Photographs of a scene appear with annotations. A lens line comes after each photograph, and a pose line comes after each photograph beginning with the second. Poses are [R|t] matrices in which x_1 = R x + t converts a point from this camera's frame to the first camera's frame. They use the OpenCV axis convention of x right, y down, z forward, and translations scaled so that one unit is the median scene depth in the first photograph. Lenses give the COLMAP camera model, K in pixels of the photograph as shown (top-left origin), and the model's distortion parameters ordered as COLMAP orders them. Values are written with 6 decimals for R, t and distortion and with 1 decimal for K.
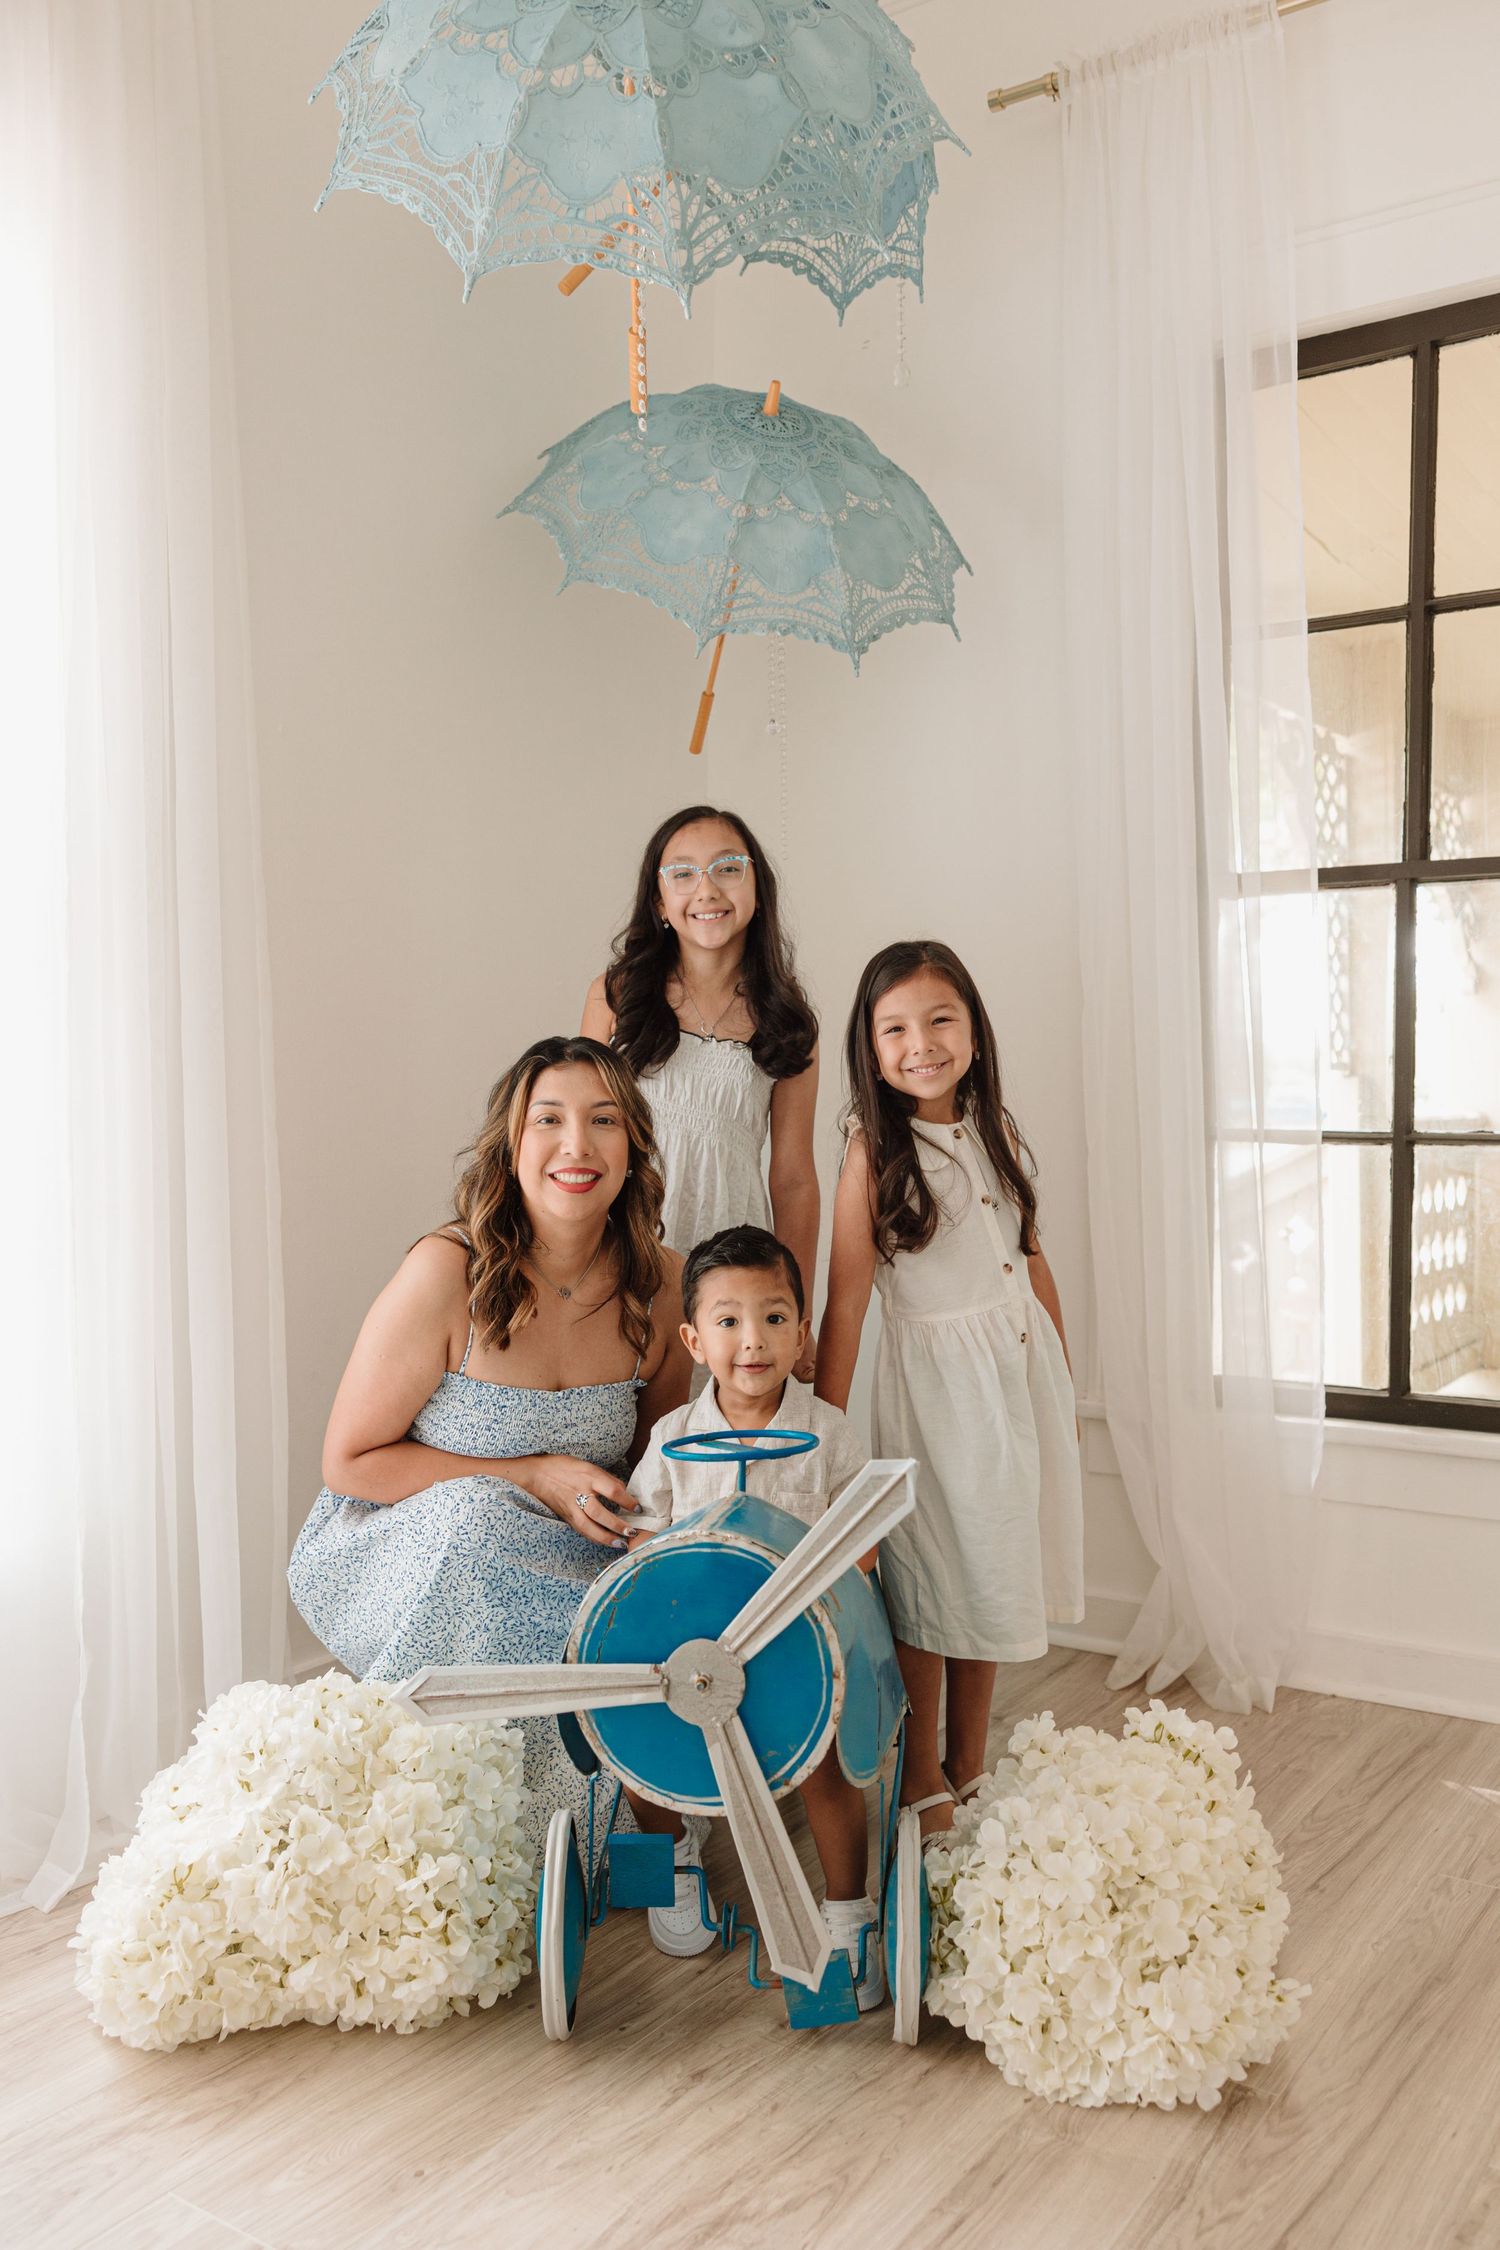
lens RADIAL K [[1868.0, 0, 775.2], [0, 1868.0, 1122.4], [0, 0, 1]] dist [0.007016, -0.012707]
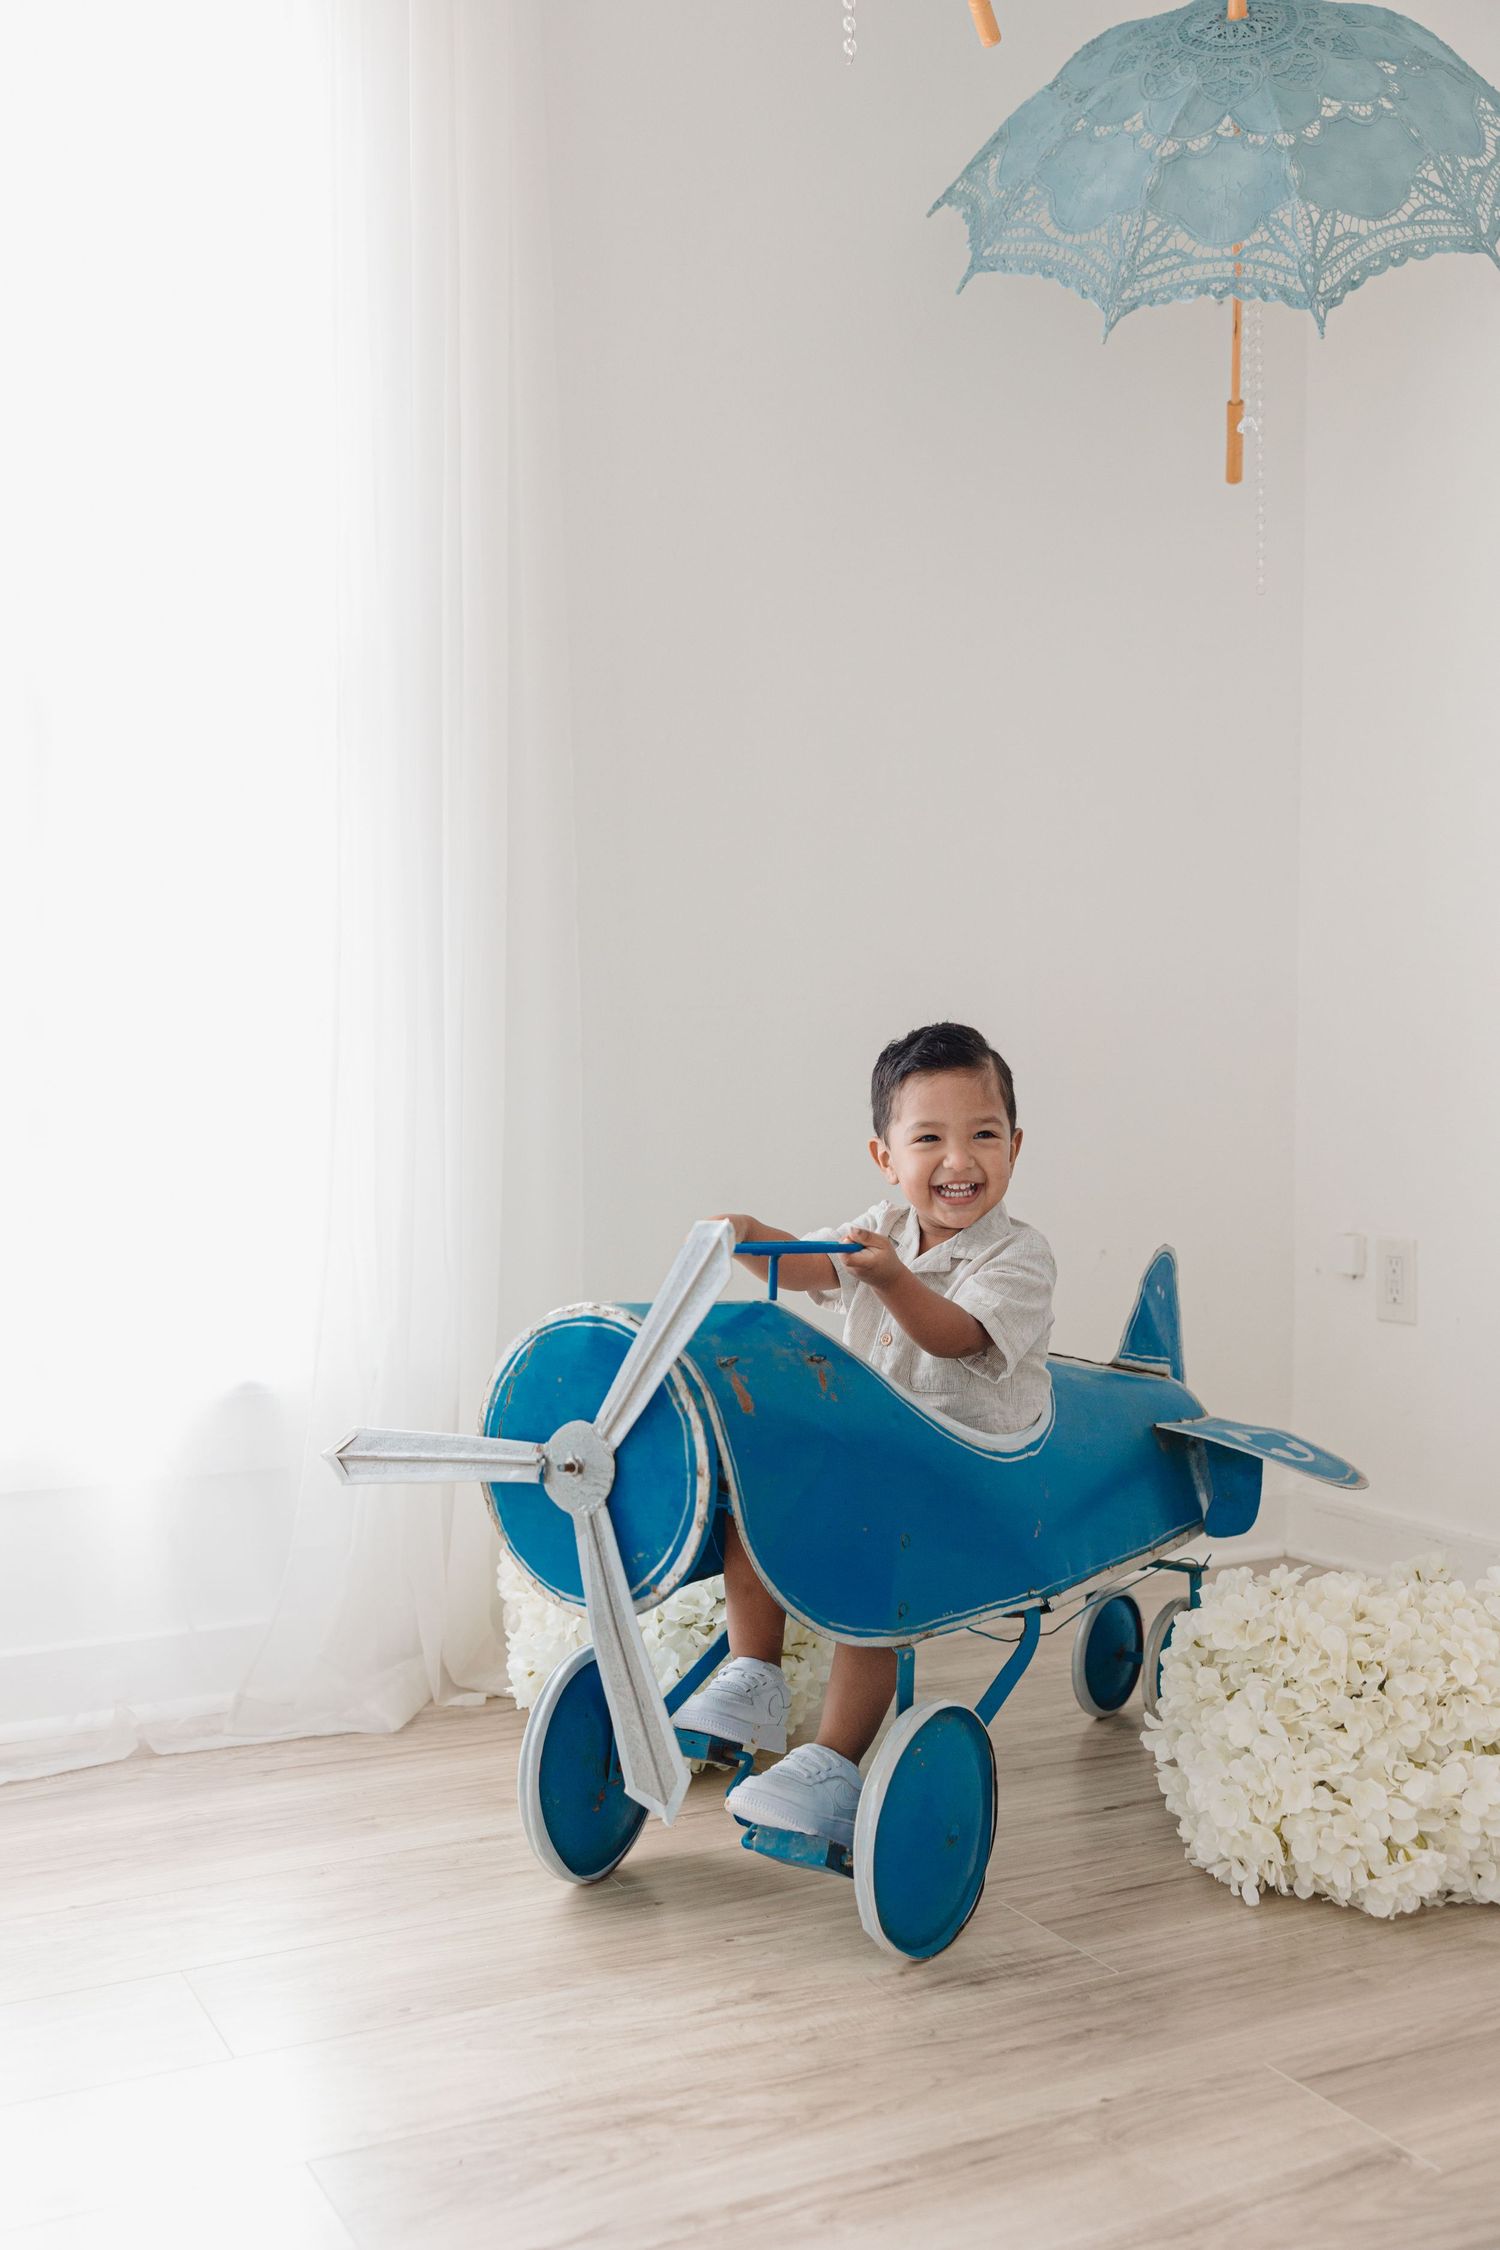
lens RADIAL K [[2524.4, 0, 748.3], [0, 2524.4, 1131.4], [0, 0, 1]] dist [-0.024489, 0.000000]
pose [[0.834389, 0.023585, -0.550671, 0.652386], [-0.027375, 0.999624, 0.001334, 0.133511], [0.550496, 0.013961, 0.834721, 0.051373]]
